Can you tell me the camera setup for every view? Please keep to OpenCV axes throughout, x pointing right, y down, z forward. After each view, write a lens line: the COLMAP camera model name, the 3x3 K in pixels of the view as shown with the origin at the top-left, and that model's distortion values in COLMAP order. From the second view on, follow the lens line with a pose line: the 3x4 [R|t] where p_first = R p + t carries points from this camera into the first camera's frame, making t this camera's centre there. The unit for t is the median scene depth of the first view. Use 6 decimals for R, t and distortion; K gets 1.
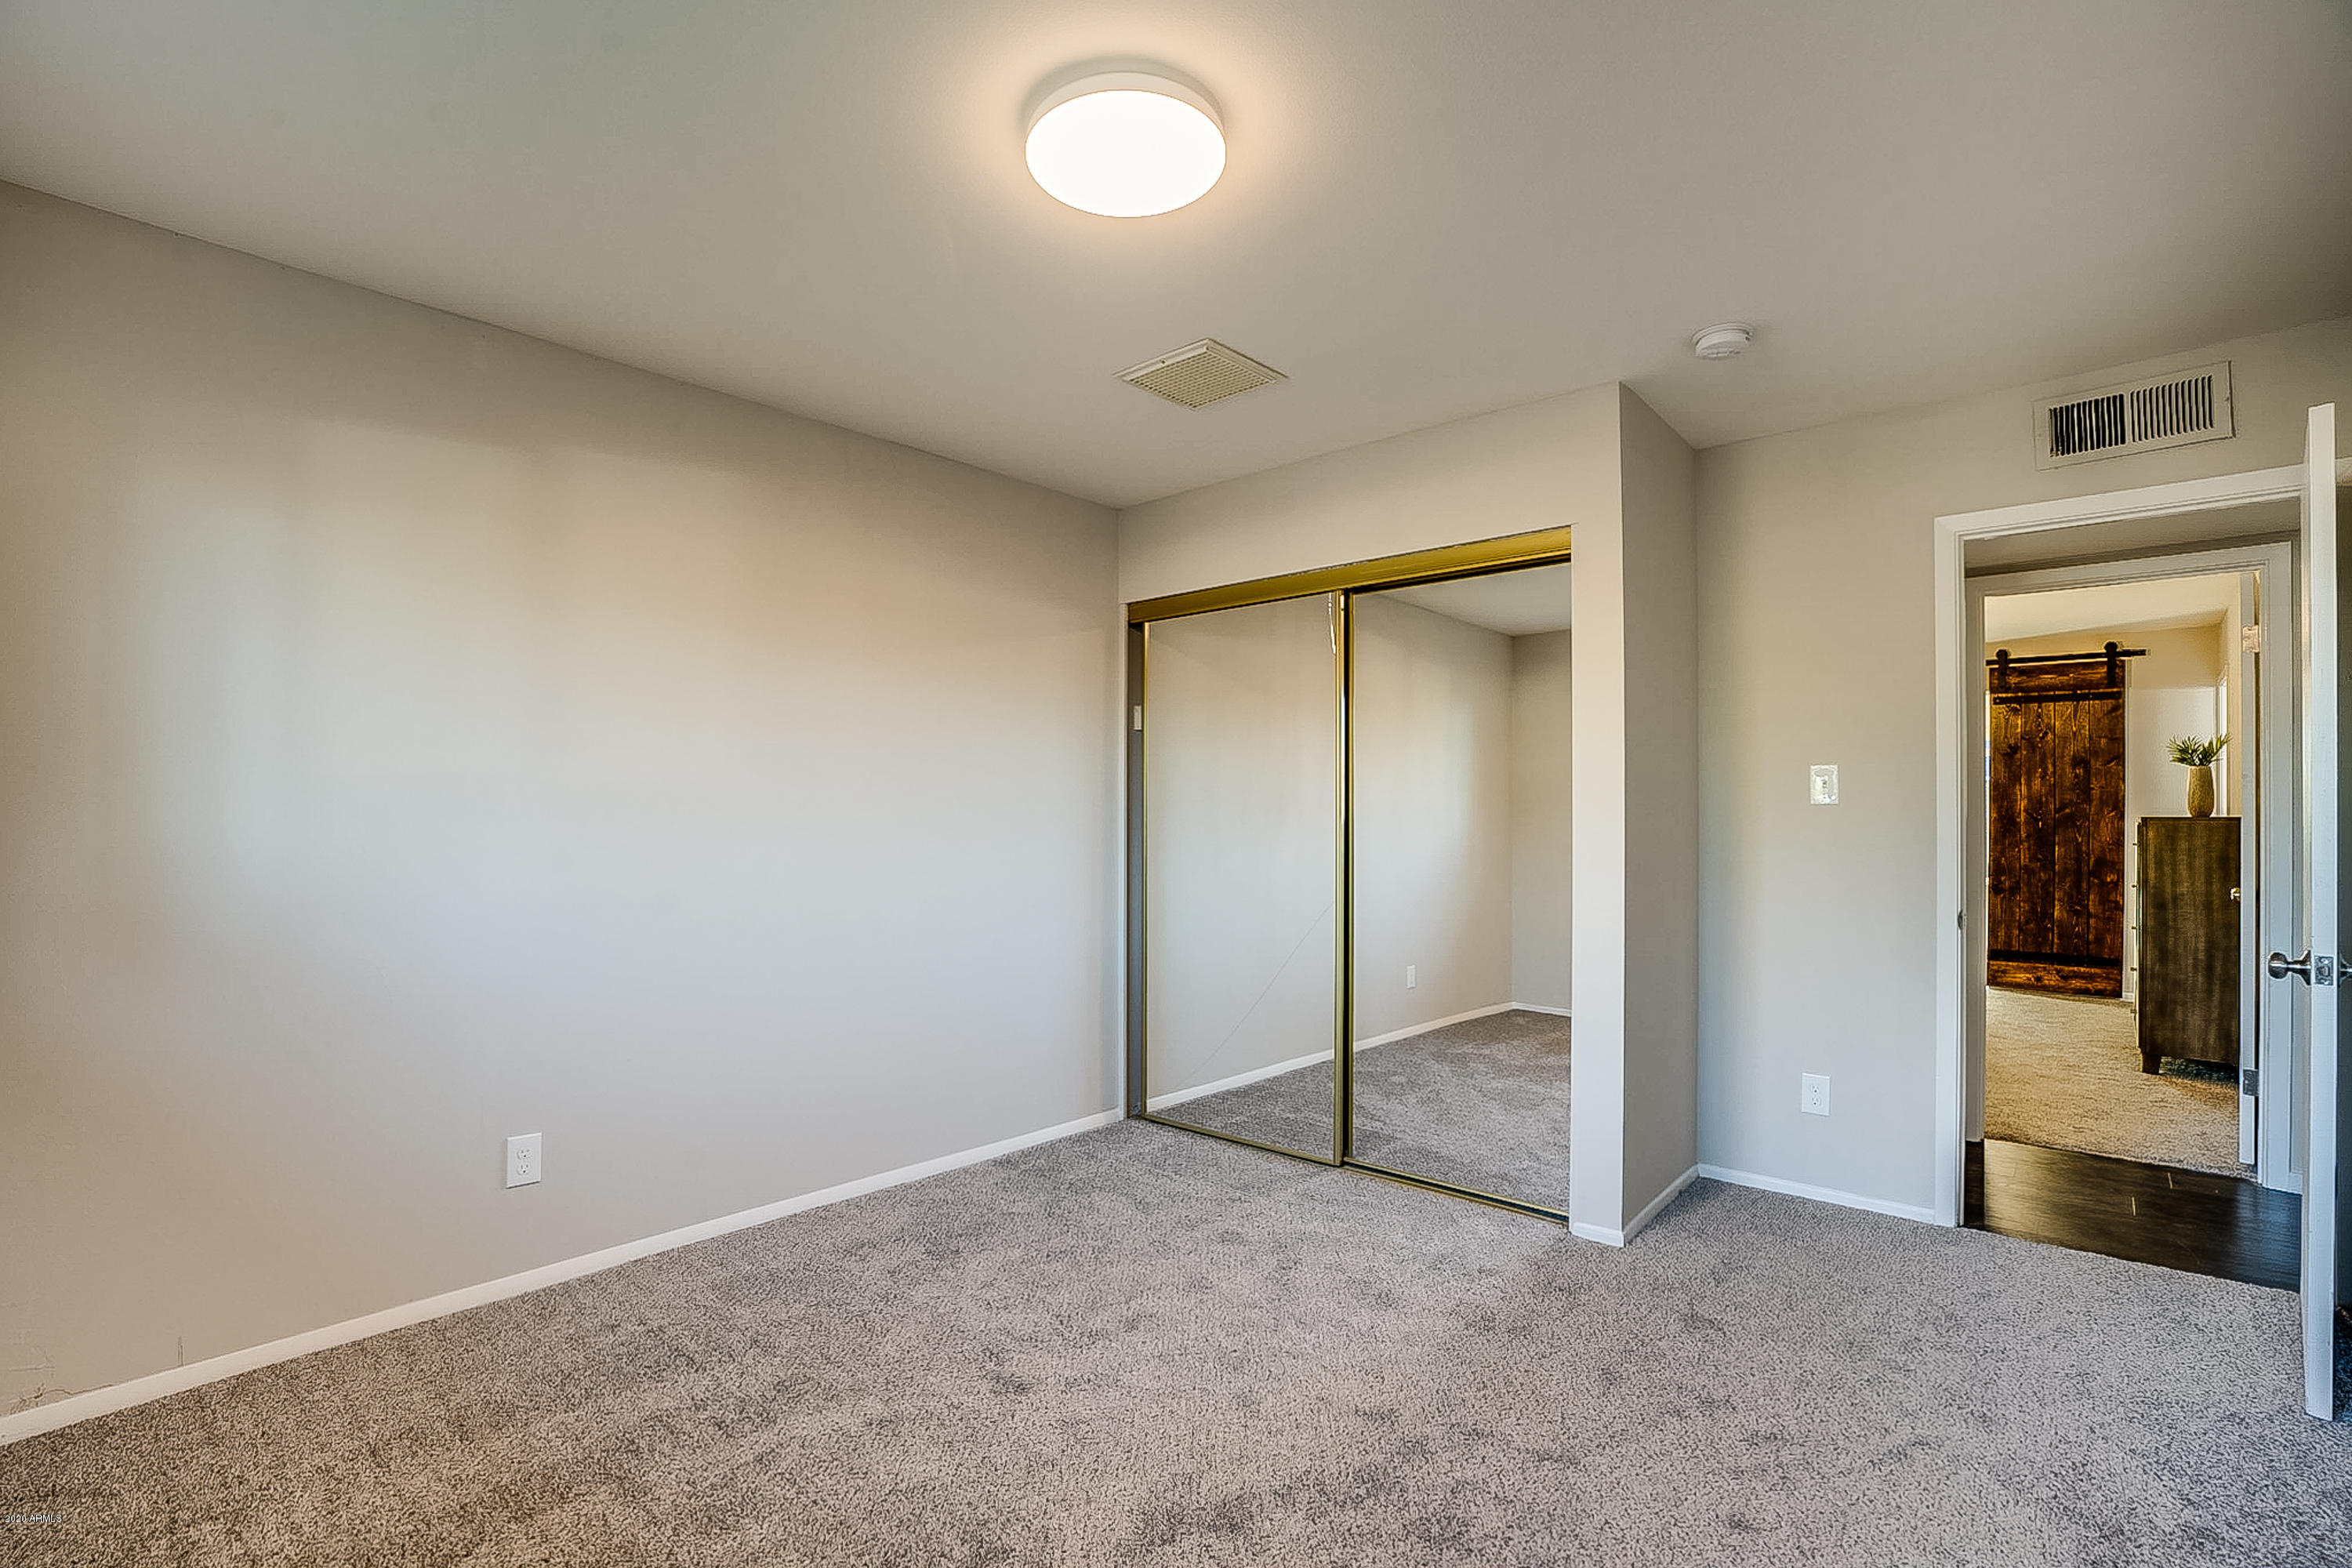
lens RADIAL K [[1105.9, 0, 1181.0], [0, 1105.9, 806.9], [0, 0, 1]] dist [-0.028019, 0.000440]
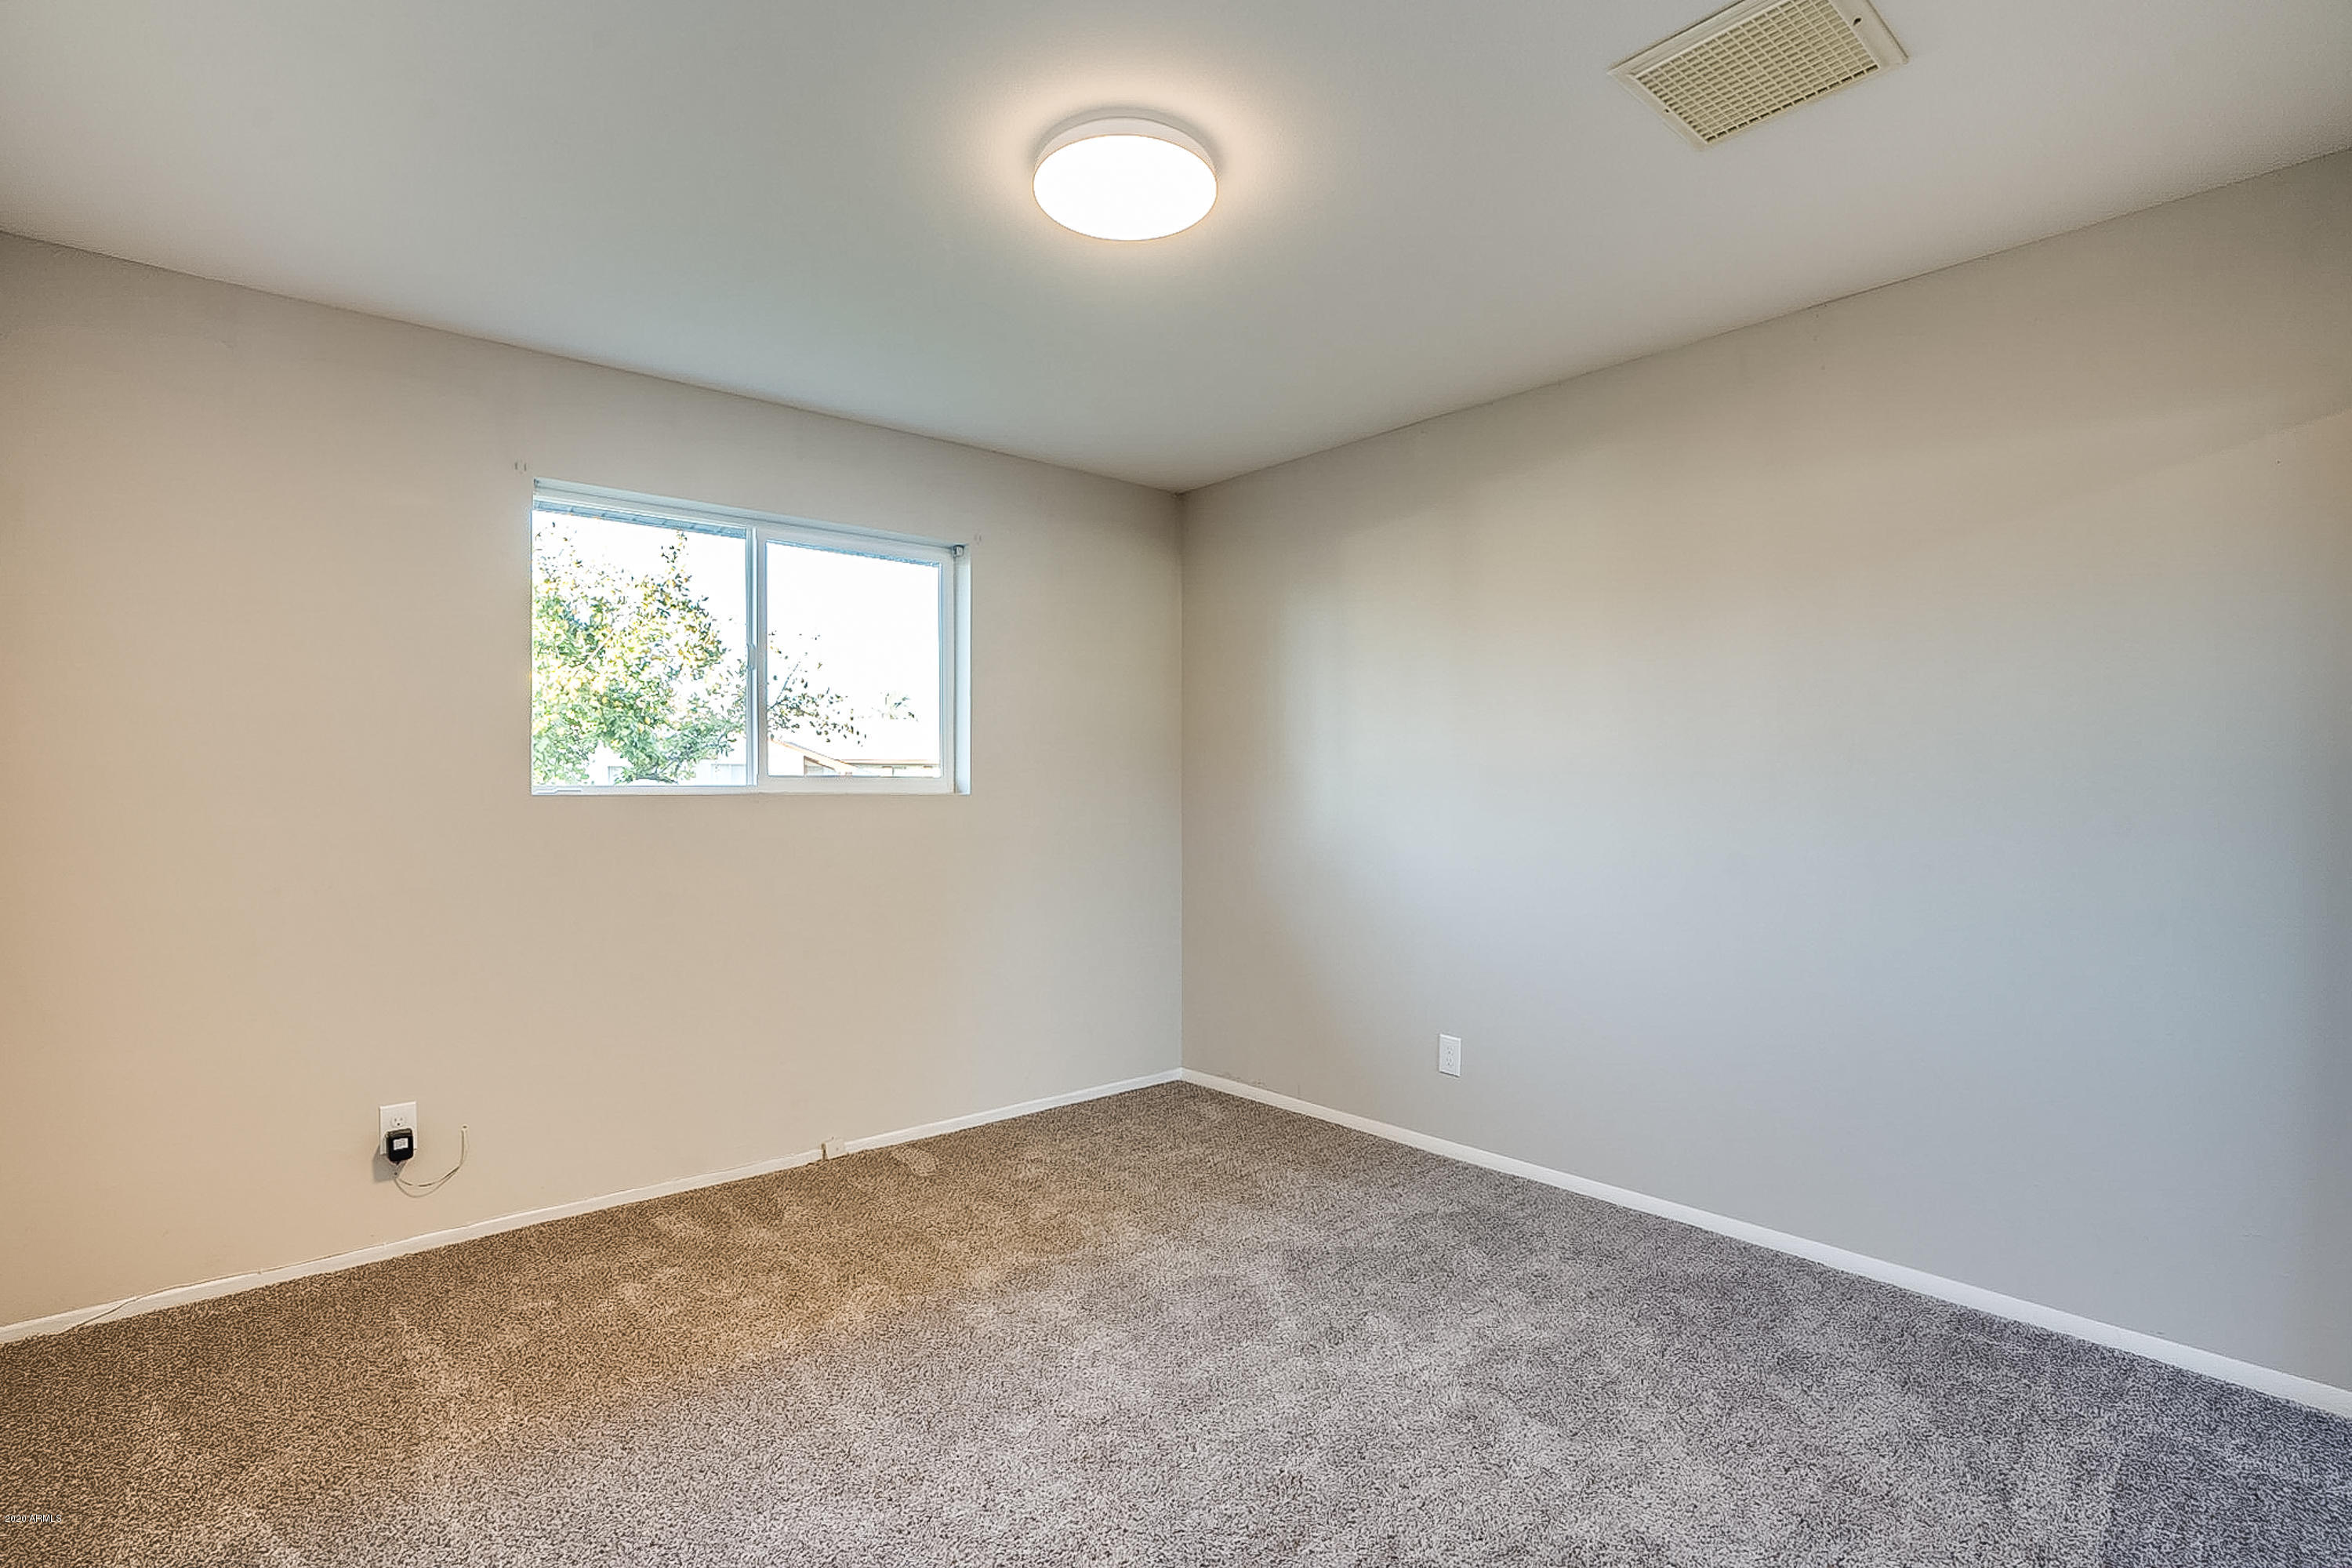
lens RADIAL K [[1105.9, 0, 1181.0], [0, 1105.9, 806.9], [0, 0, 1]] dist [-0.028019, 0.000440]
pose [[-0.122759, 0.012638, -0.992356, 0.724562], [-0.000504, 0.999918, 0.012797, 0.014046], [0.992436, 0.002071, -0.122743, 0.838809]]
